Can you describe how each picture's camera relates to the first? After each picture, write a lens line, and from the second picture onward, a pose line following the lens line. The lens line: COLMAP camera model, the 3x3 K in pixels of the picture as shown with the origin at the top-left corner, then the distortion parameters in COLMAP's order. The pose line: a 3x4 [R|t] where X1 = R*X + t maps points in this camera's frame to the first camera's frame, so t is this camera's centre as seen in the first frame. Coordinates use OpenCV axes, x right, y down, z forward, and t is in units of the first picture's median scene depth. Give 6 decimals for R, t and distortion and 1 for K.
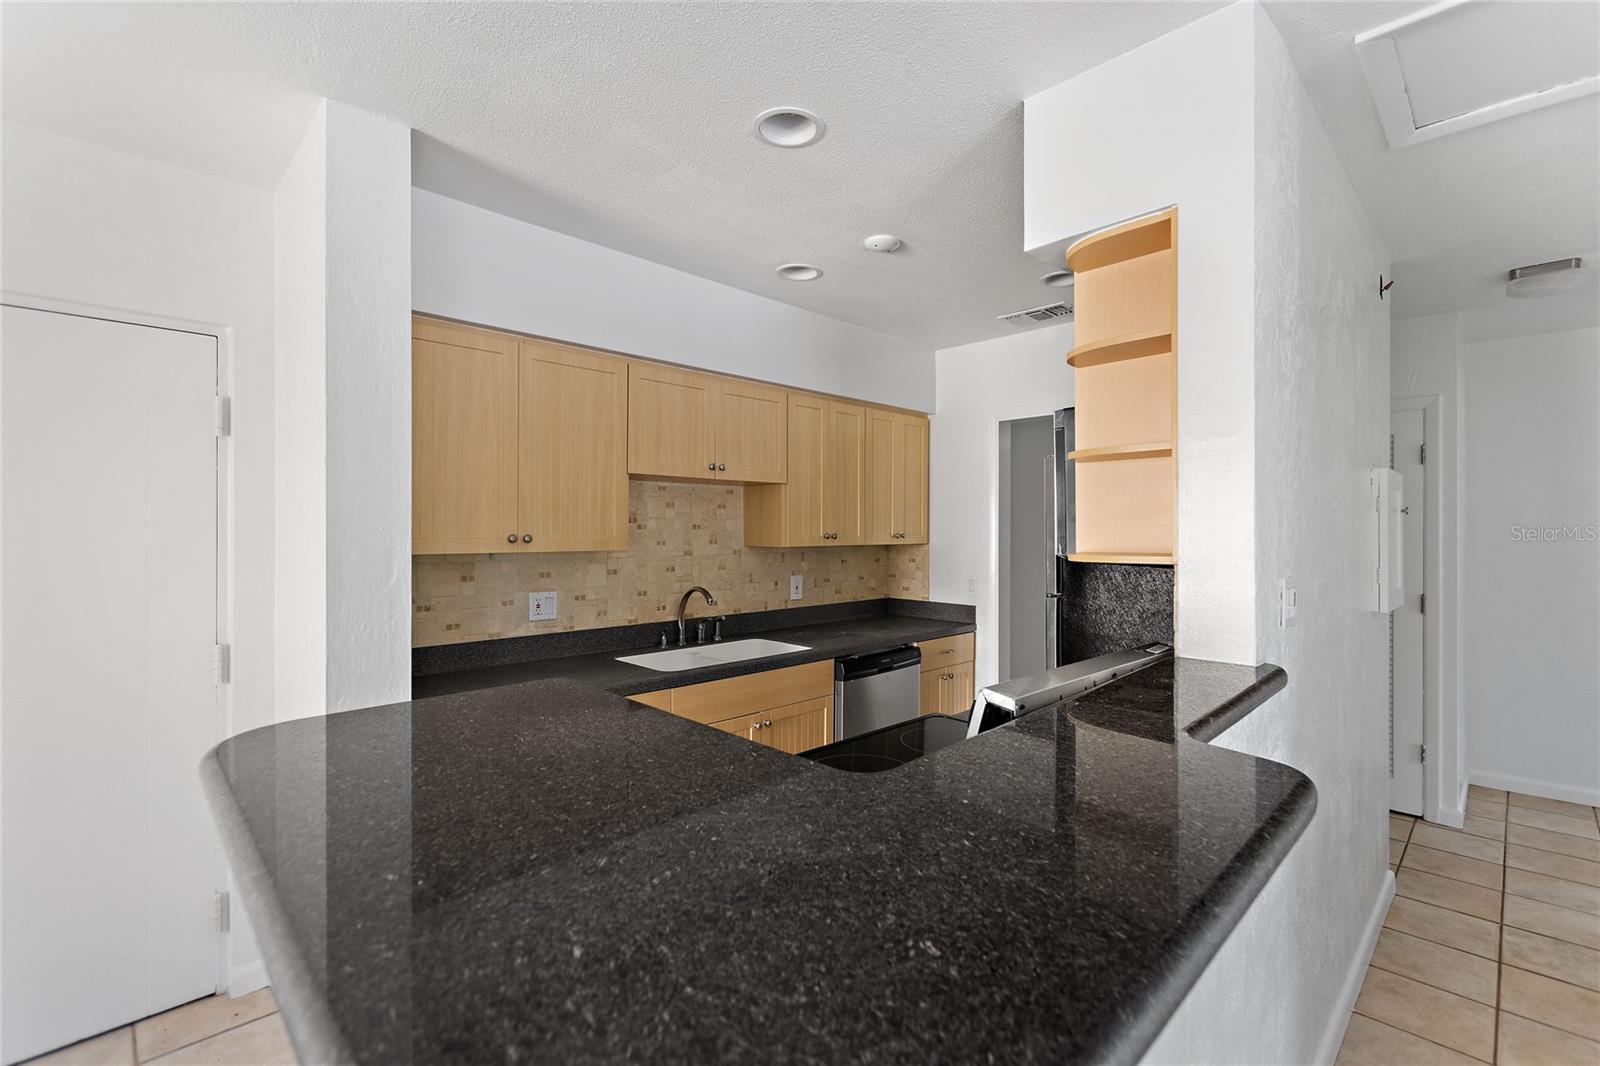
lens RADIAL K [[710.2, 0, 800.0], [0, 710.2, 533.0], [0, 0, 1]] dist [-0.003510, -0.001576]
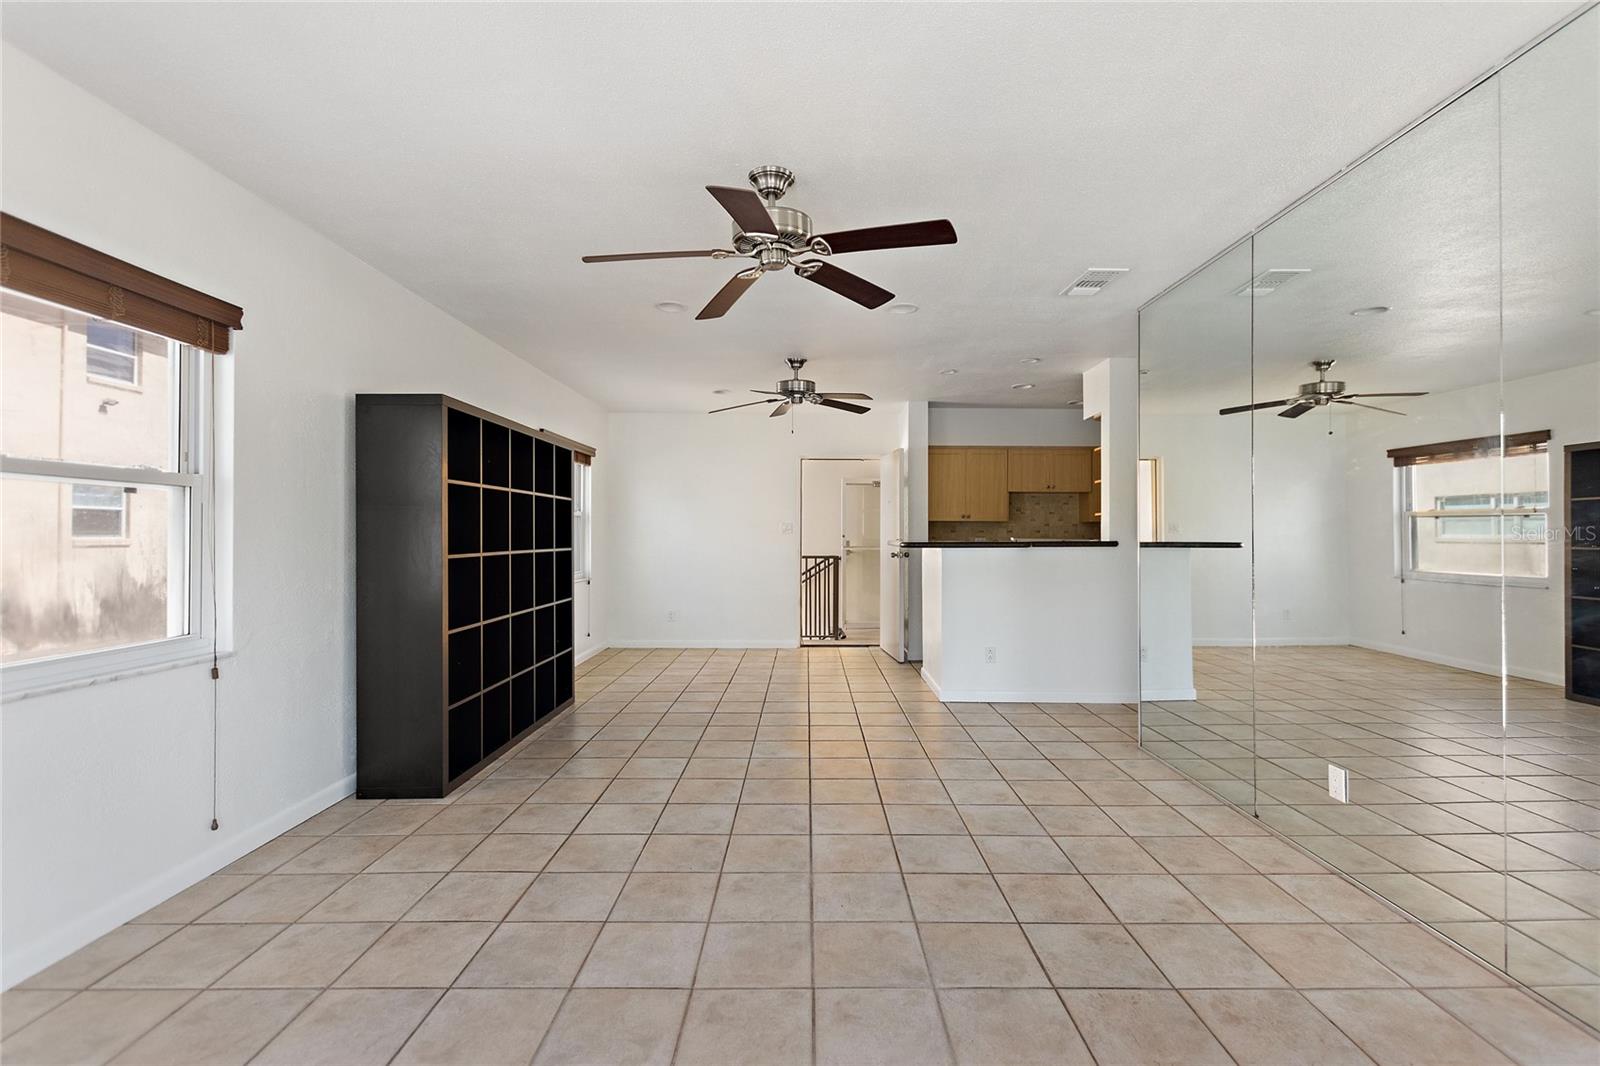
lens RADIAL K [[710.2, 0, 800.0], [0, 710.2, 533.0], [0, 0, 1]] dist [-0.003510, -0.001576]
pose [[0.708937, -0.001752, -0.705269, 0.905675], [-0.006646, 0.999936, -0.009165, 0.083326], [0.705240, 0.011185, 0.708880, -1.186389]]
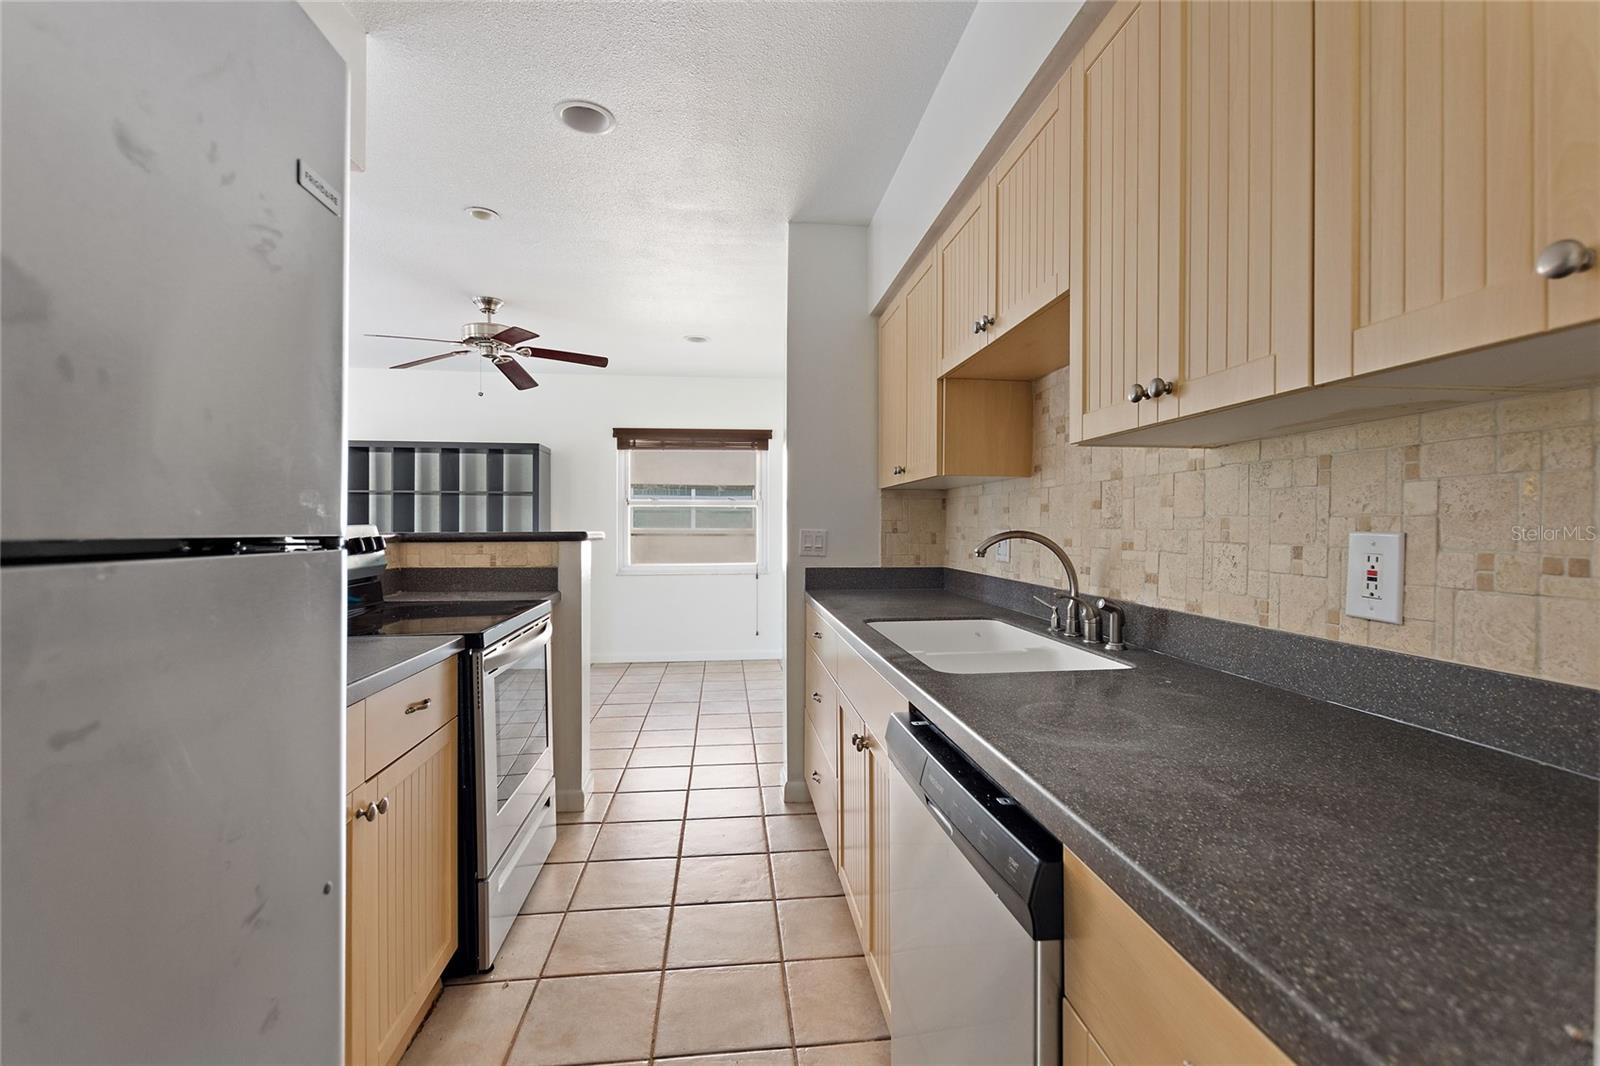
lens RADIAL K [[710.2, 0, 800.0], [0, 710.2, 533.0], [0, 0, 1]] dist [-0.003510, -0.001576]
pose [[-0.609625, -0.007153, -0.792657, 0.417671], [-0.025115, 0.999632, 0.010295, 0.074809], [0.792292, 0.026184, -0.609580, 1.177354]]
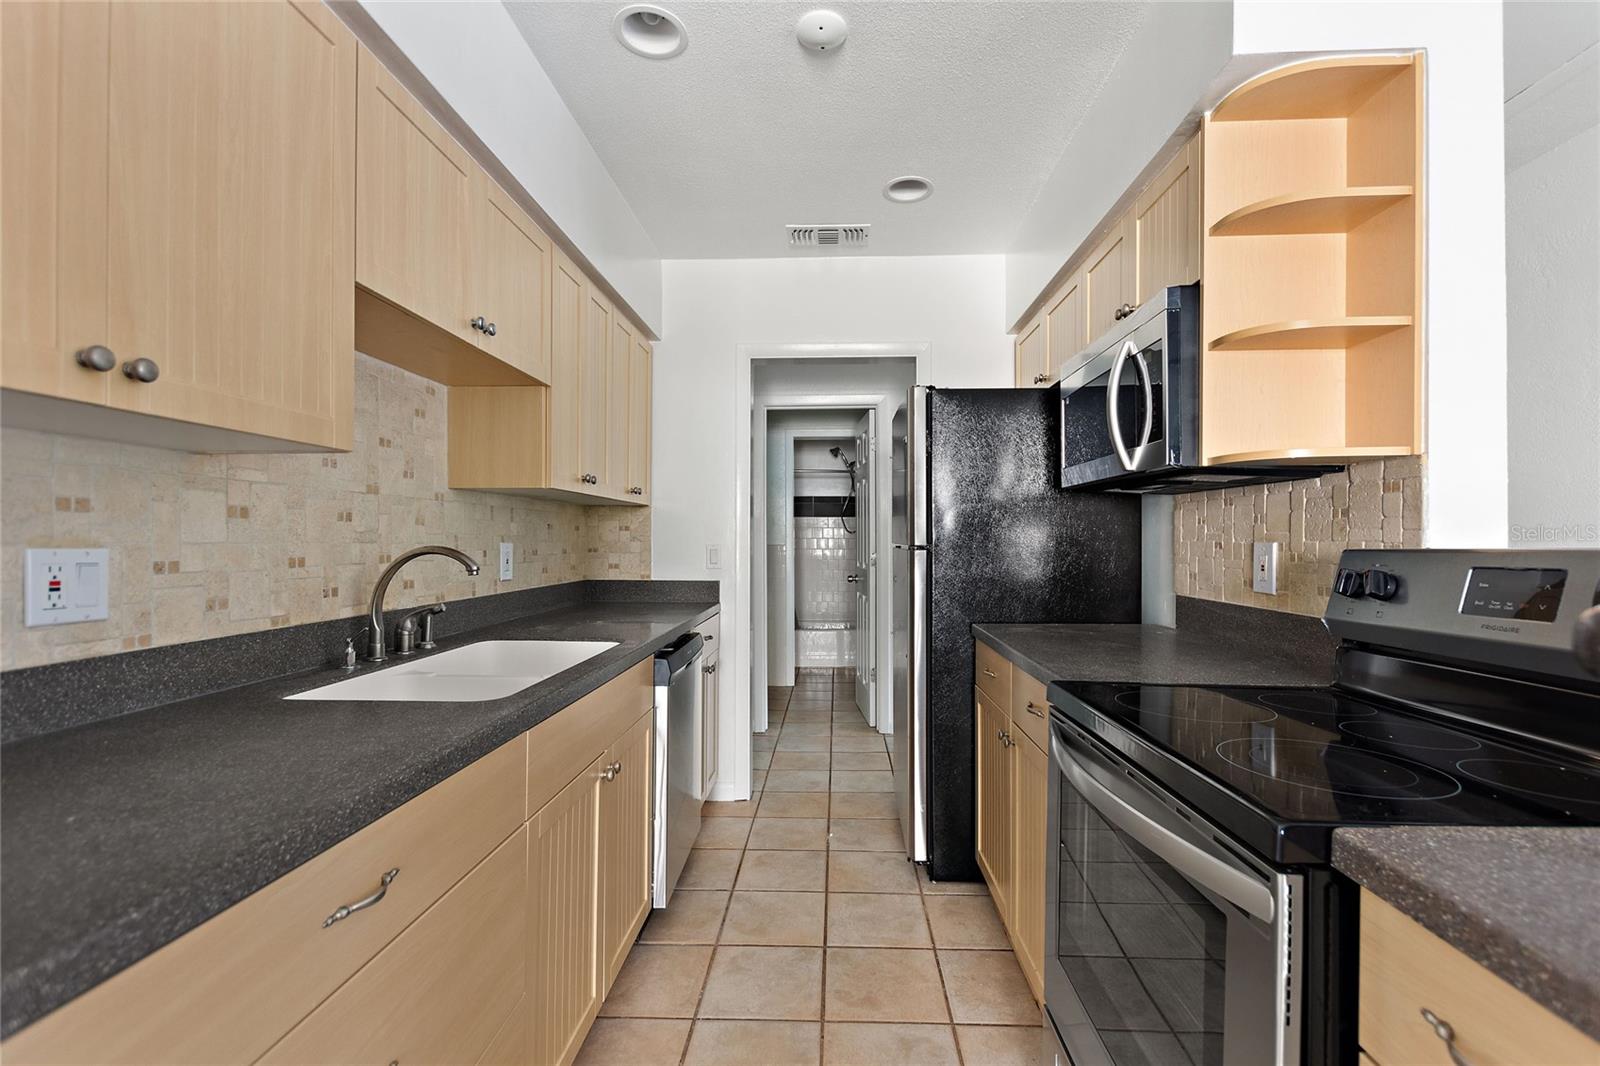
lens RADIAL K [[710.2, 0, 800.0], [0, 710.2, 533.0], [0, 0, 1]] dist [-0.003510, -0.001576]
pose [[0.736091, 0.009134, 0.676821, -0.291038], [-0.001223, 0.999925, -0.012165, 0.069681], [-0.676881, 0.008127, 0.736047, 0.410331]]
